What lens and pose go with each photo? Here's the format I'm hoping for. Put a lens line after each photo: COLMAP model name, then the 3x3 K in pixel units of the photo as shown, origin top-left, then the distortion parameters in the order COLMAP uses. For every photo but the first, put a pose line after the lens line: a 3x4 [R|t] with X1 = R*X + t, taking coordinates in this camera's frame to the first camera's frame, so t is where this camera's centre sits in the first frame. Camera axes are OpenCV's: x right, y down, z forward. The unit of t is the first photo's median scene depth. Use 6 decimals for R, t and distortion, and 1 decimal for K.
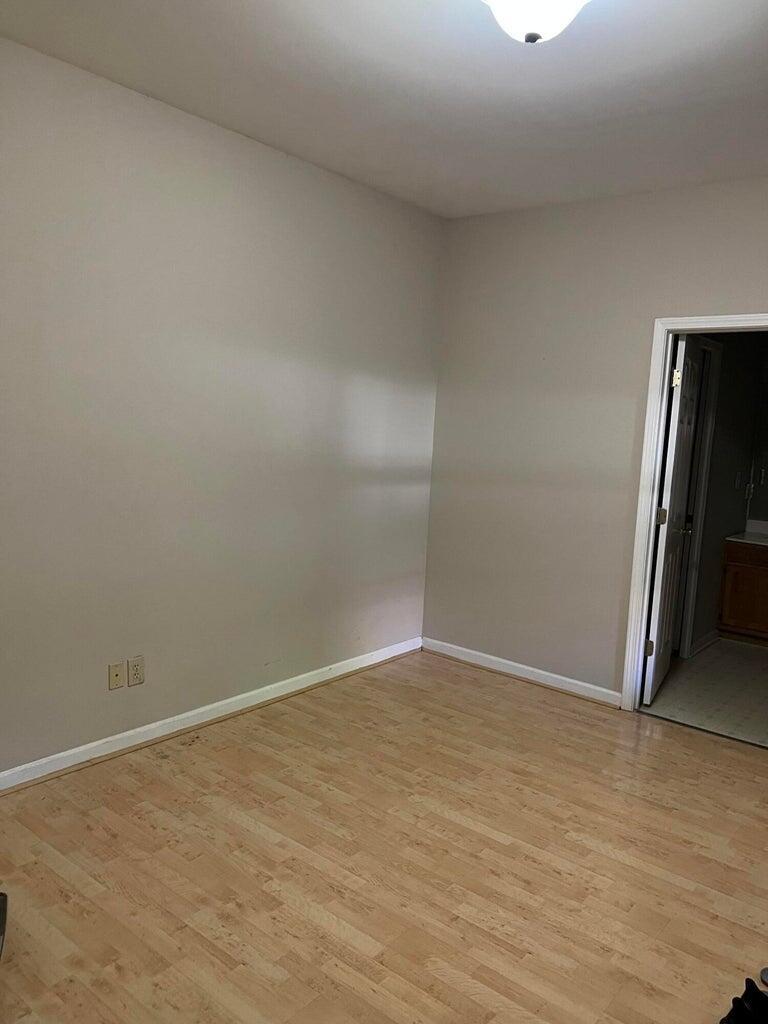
lens RADIAL K [[754.2, 0, 384.0], [0, 754.2, 512.0], [0, 0, 1]] dist [0.005021, -0.005197]
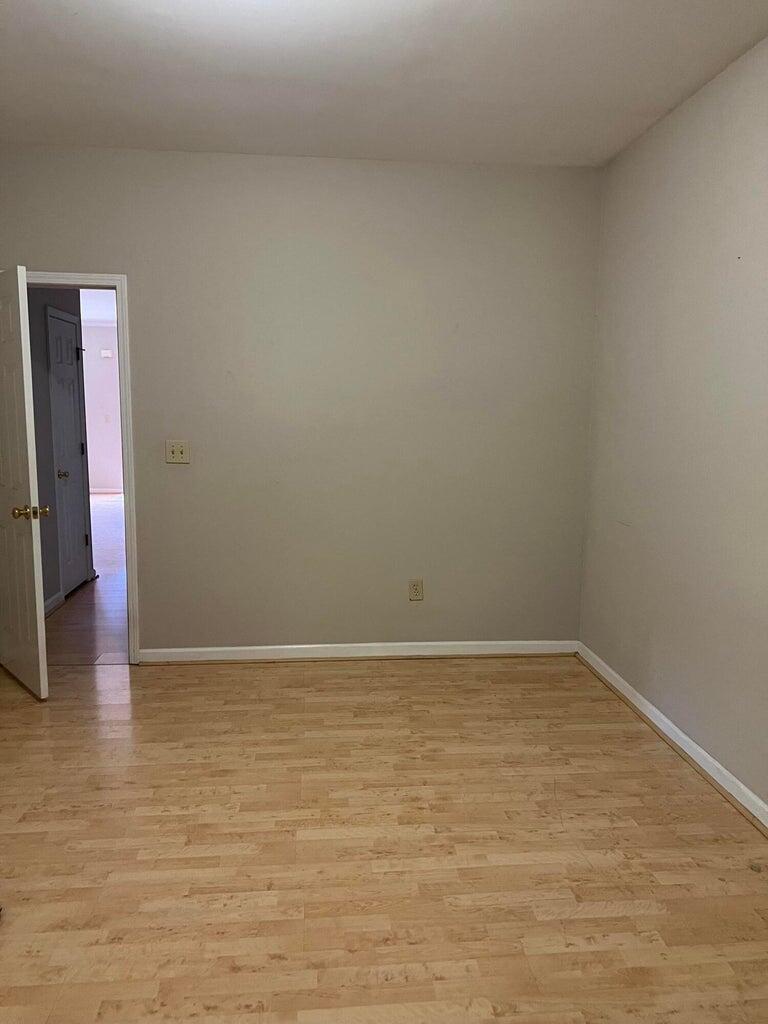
lens RADIAL K [[754.2, 0, 384.0], [0, 754.2, 512.0], [0, 0, 1]] dist [0.005021, -0.005197]
pose [[-0.704840, 0.036607, -0.708421, 0.661946], [-0.139592, 0.971983, 0.189112, -0.141603], [0.695496, 0.232183, -0.679983, 1.643839]]
